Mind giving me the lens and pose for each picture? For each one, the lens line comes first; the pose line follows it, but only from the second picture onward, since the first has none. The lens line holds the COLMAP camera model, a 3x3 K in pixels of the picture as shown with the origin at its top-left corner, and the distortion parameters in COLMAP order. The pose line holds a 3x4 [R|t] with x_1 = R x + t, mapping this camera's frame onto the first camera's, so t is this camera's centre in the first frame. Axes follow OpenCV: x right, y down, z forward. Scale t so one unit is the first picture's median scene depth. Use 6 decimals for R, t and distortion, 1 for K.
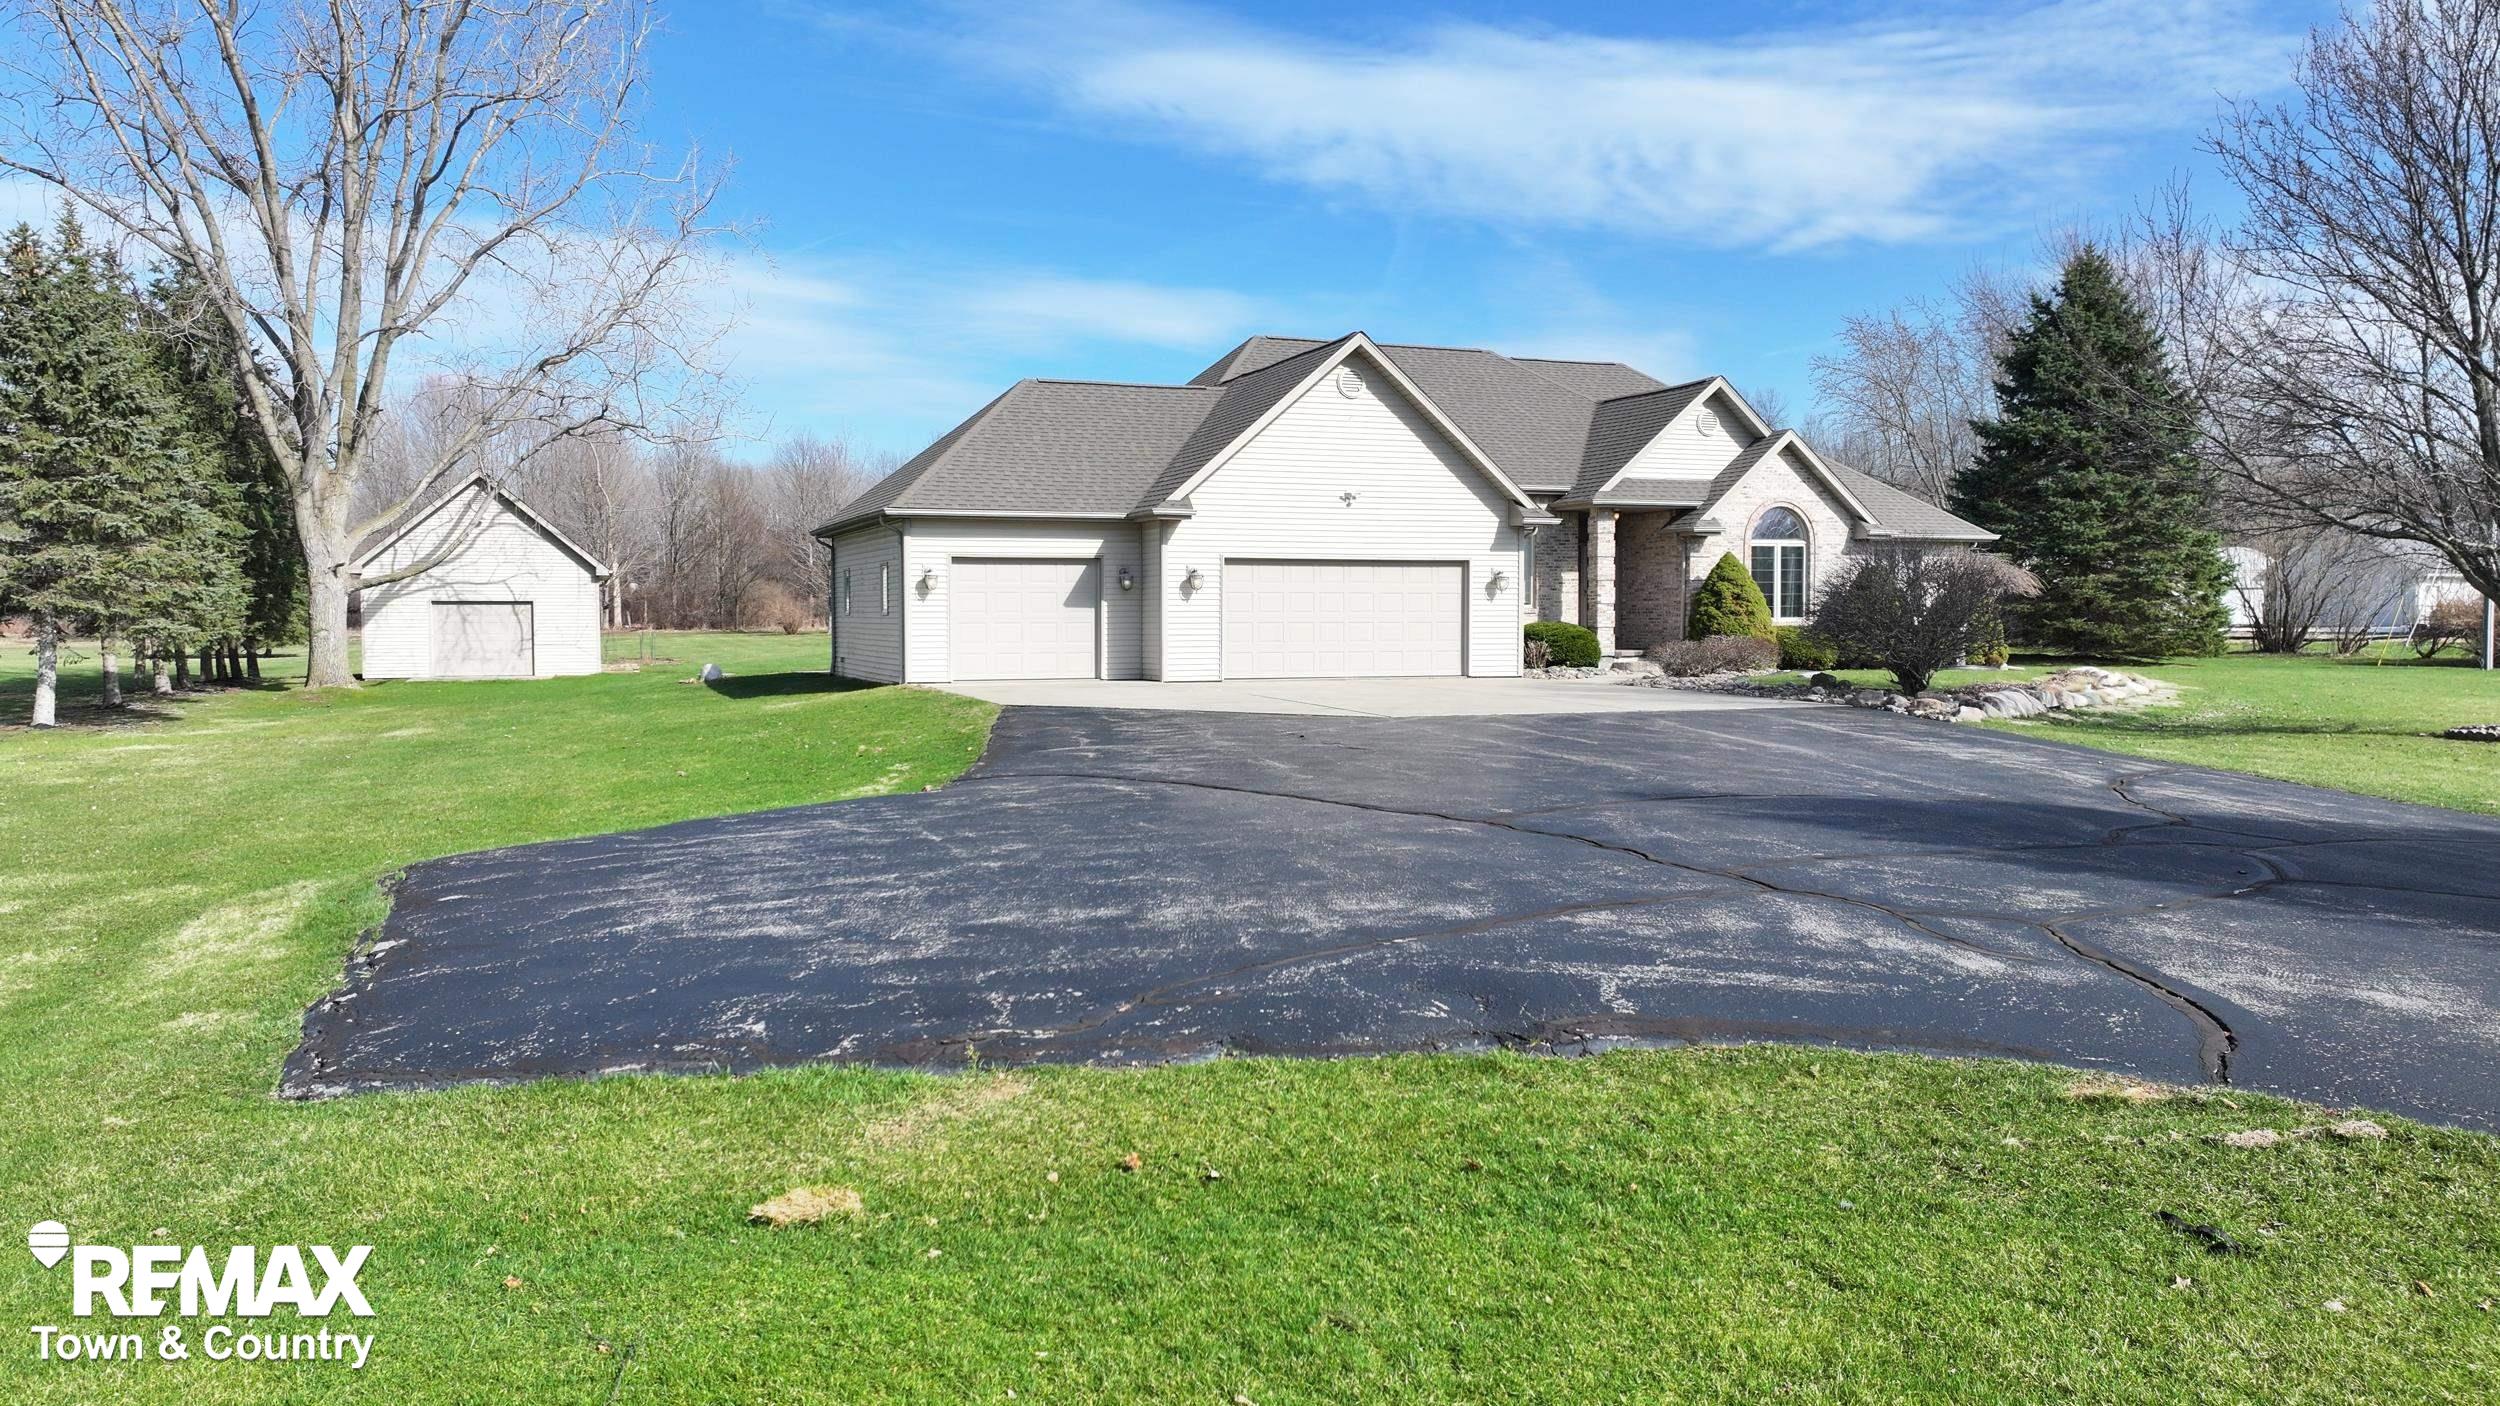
lens RADIAL K [[1755.9, 0, 1258.3], [0, 1755.9, 695.3], [0, 0, 1]] dist [0.003401, 0.009463]
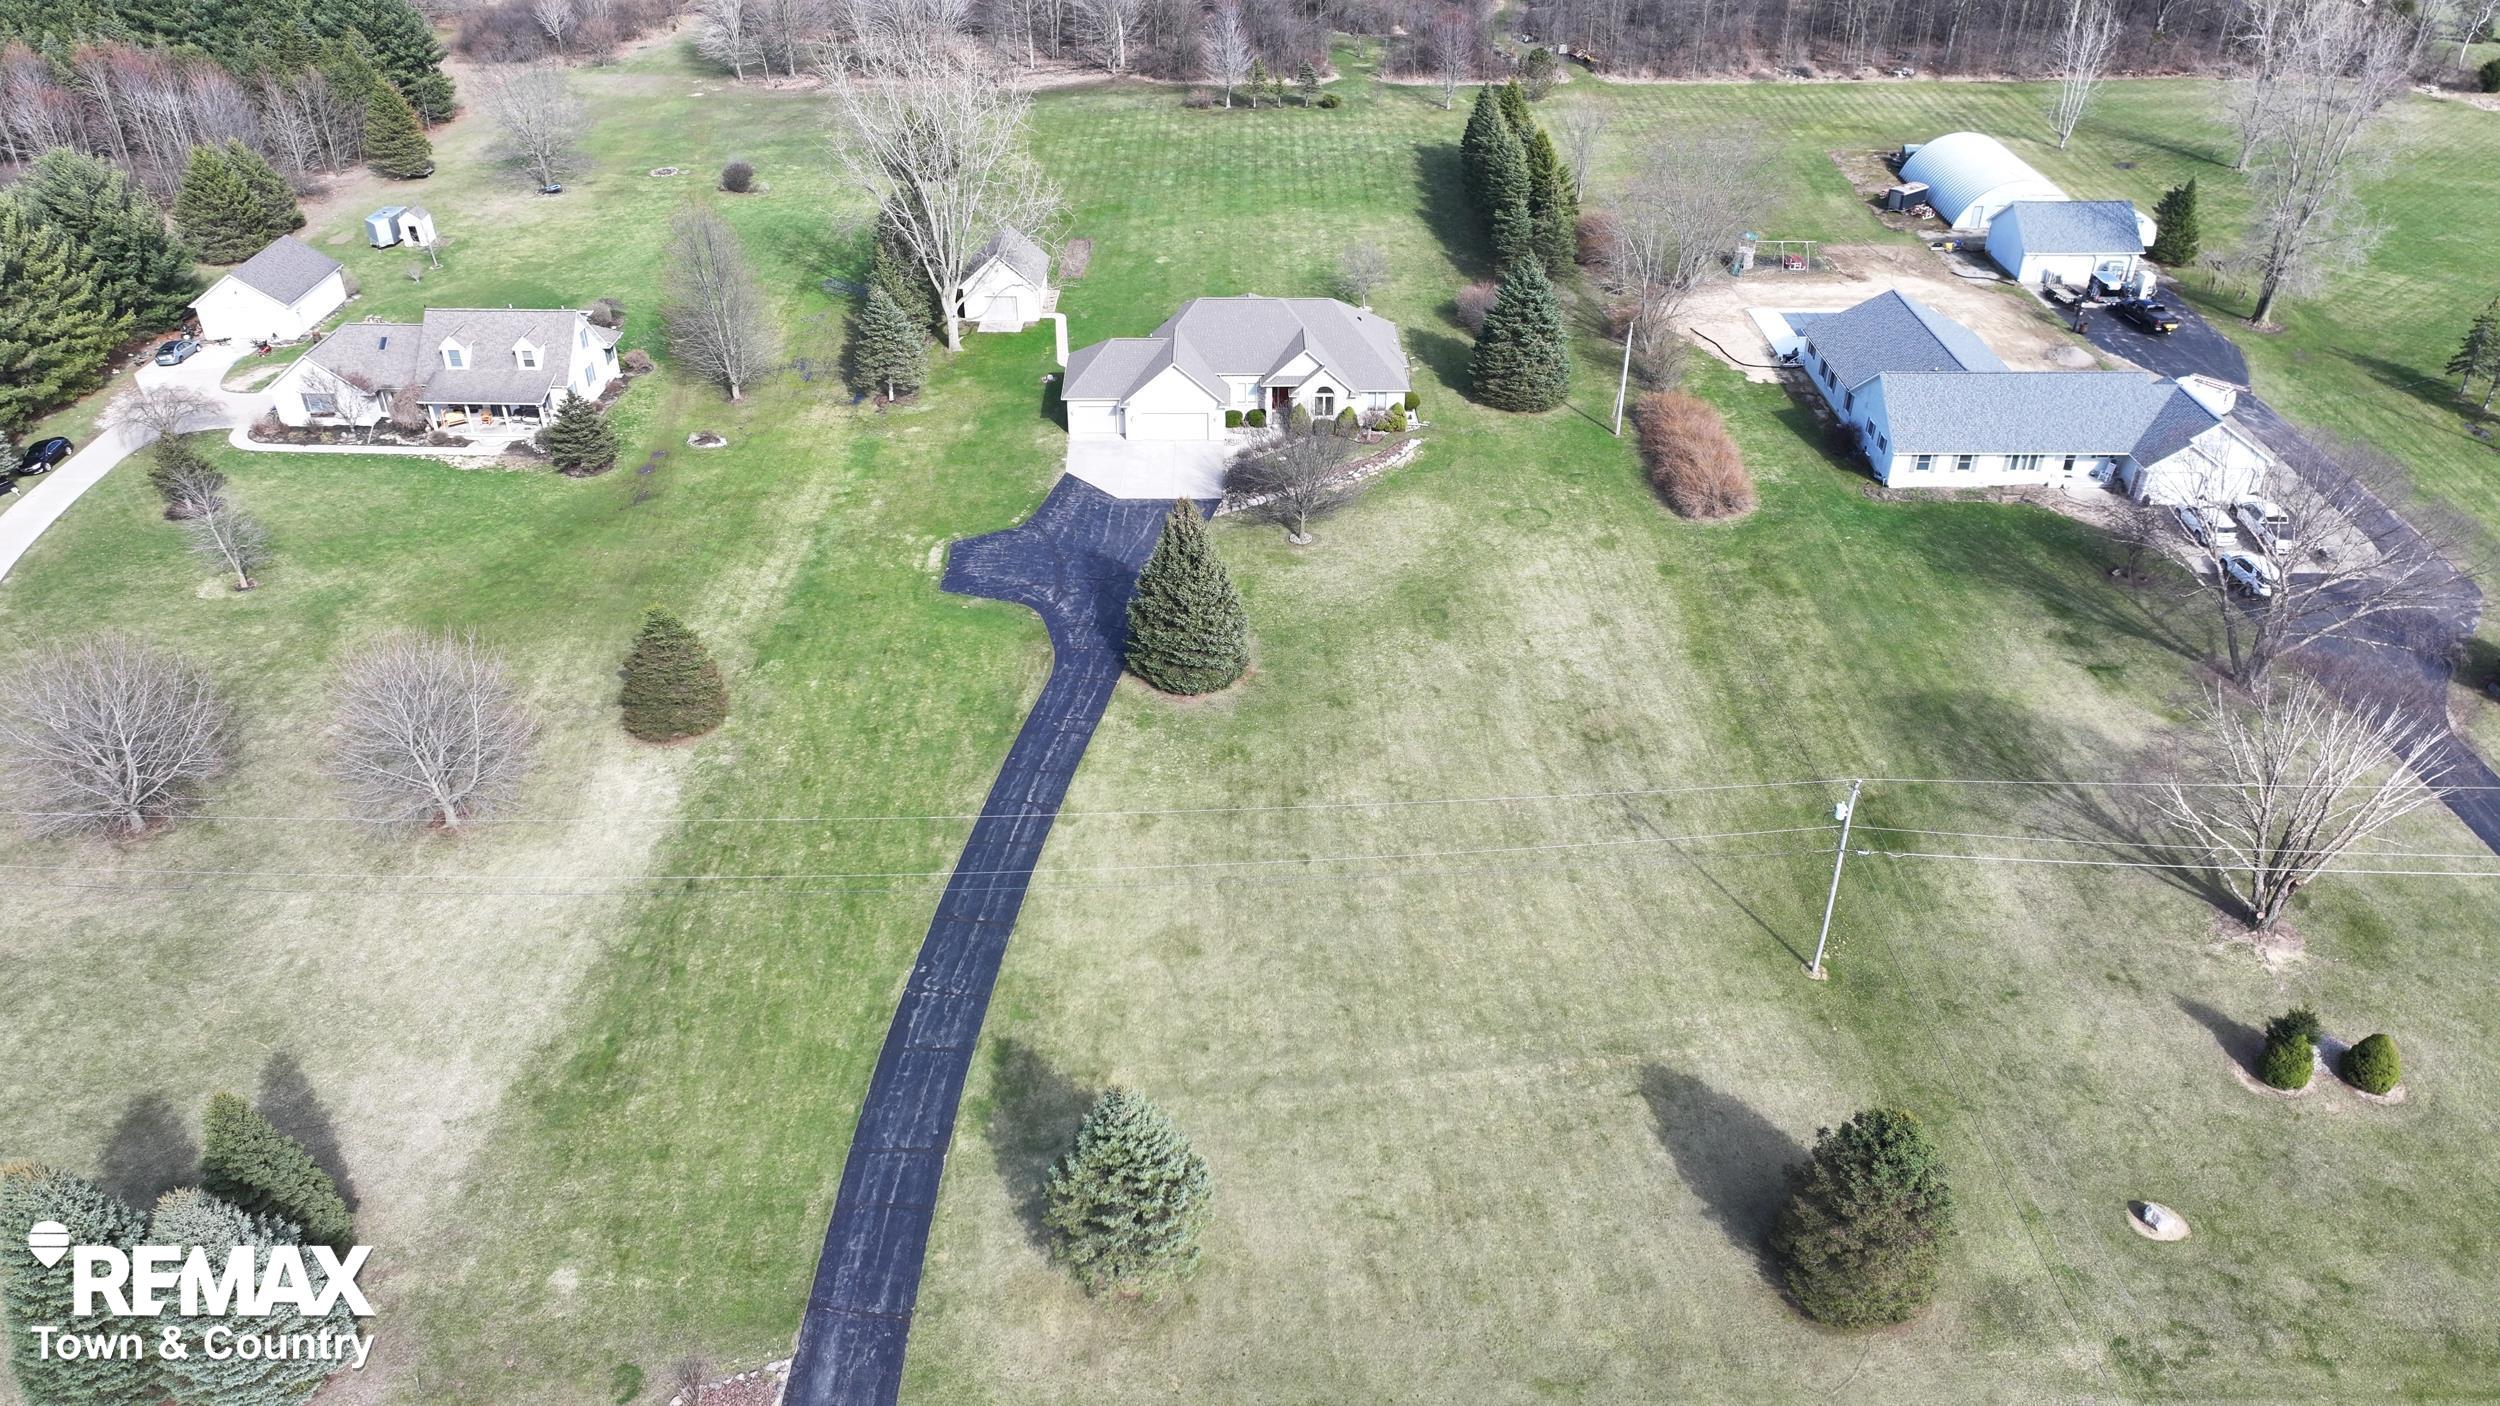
lens RADIAL K [[1755.9, 0, 1248.0], [0, 1755.9, 714.1], [0, 0, 1]] dist [0.003401, 0.009463]
pose [[0.933044, 0.200761, -0.298537, 1.345694], [-0.021623, 0.859610, 0.510493, -1.339241], [0.359112, -0.469857, 0.806395, -2.179985]]
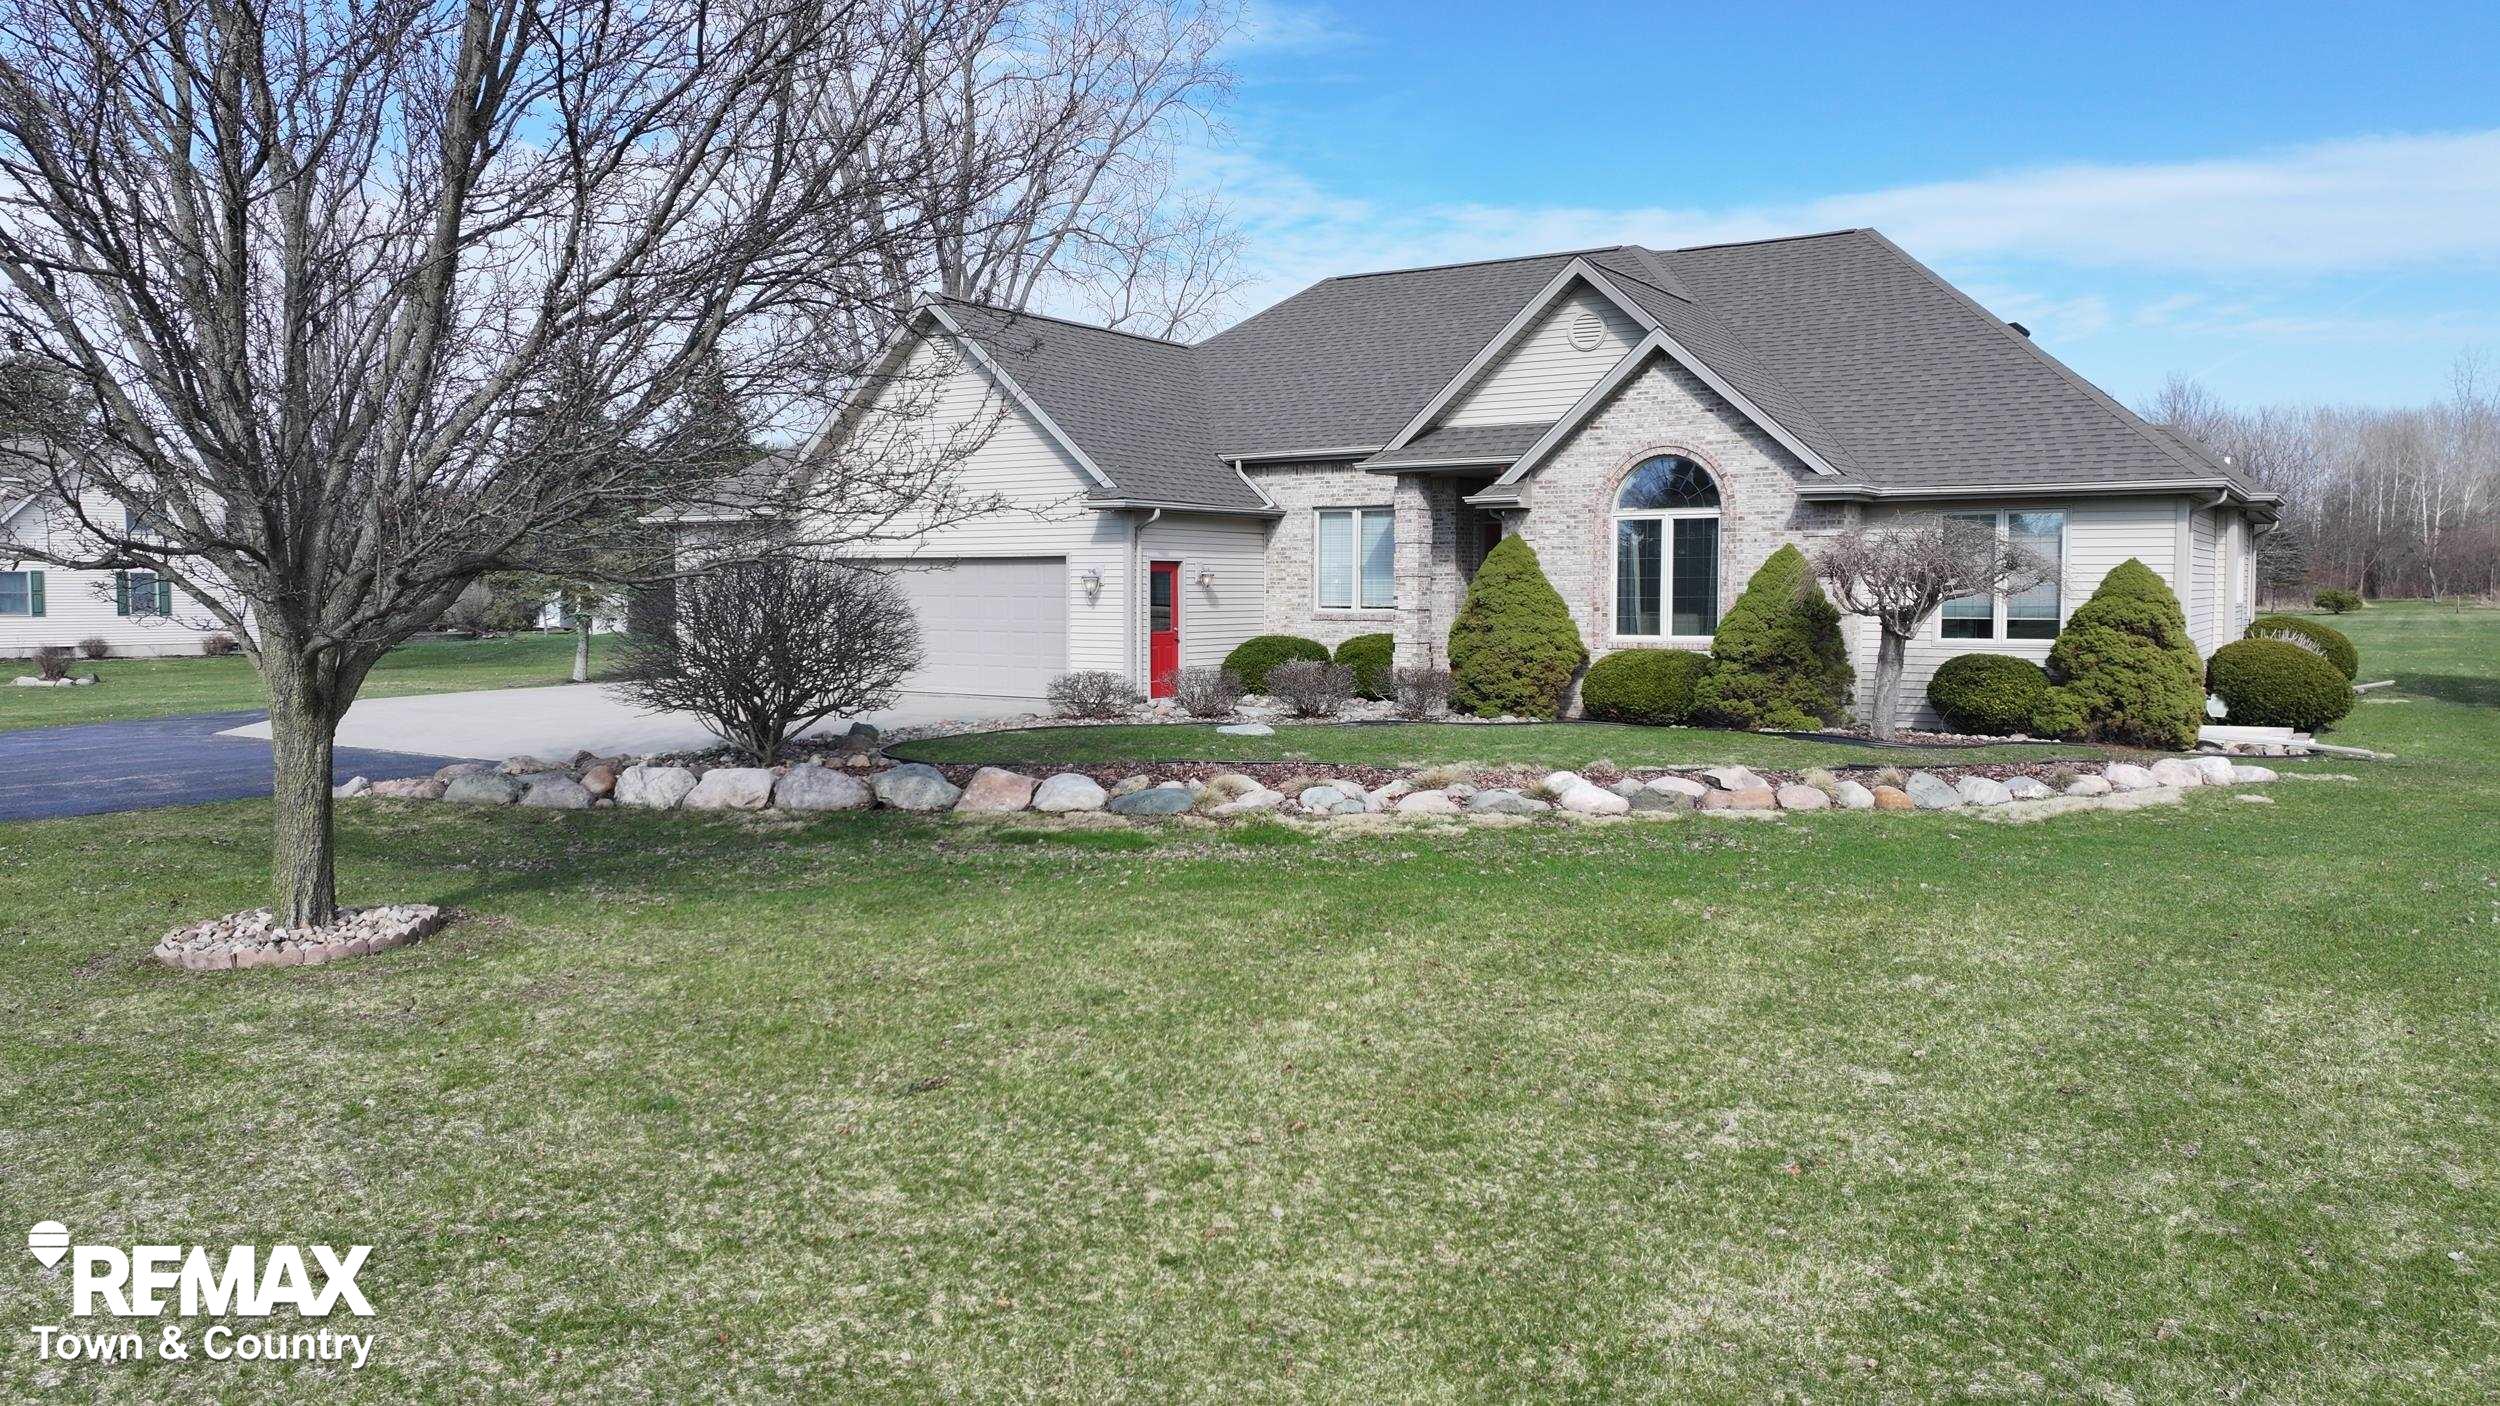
lens RADIAL K [[1755.9, 0, 1247.1], [0, 1755.9, 703.1], [0, 0, 1]] dist [0.003401, 0.009463]
pose [[0.580073, 0.058849, -0.812436, 0.734740], [-0.038486, 0.998253, 0.044830, -0.043485], [0.813655, 0.005263, 0.581325, 0.537611]]
